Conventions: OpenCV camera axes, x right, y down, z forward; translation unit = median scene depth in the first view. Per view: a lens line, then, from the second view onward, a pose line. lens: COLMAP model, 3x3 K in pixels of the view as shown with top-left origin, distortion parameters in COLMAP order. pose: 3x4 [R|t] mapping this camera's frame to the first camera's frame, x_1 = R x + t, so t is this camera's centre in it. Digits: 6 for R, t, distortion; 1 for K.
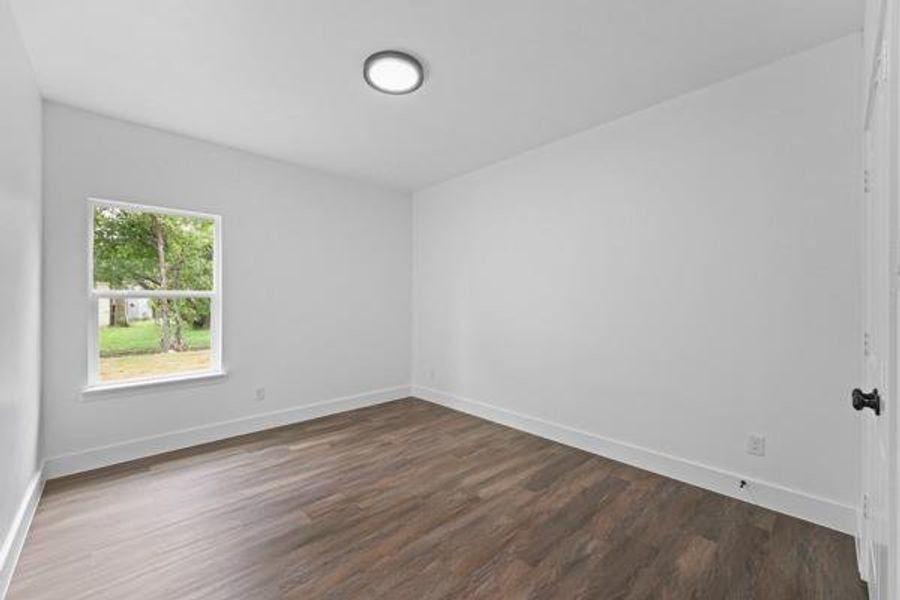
lens RADIAL K [[358.8, 0, 451.1], [0, 358.8, 302.4], [0, 0, 1]] dist [-0.000762, 0.000016]
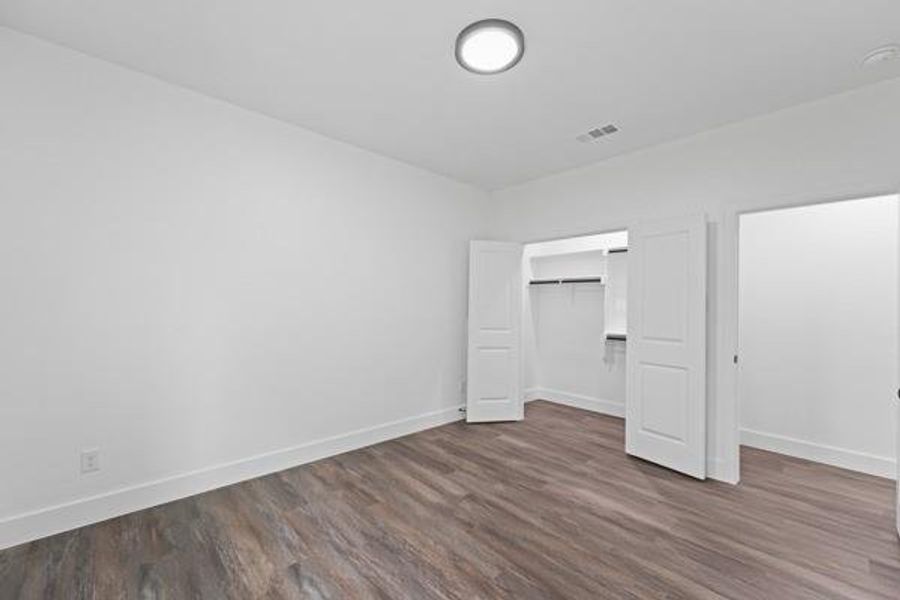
lens RADIAL K [[358.8, 0, 453.1], [0, 358.8, 301.7], [0, 0, 1]] dist [-0.000762, 0.000016]
pose [[0.005093, 0.018722, 0.999812, -0.958503], [-0.014529, 0.999721, -0.018647, -0.000462], [-0.999881, -0.014431, 0.005363, 1.019224]]
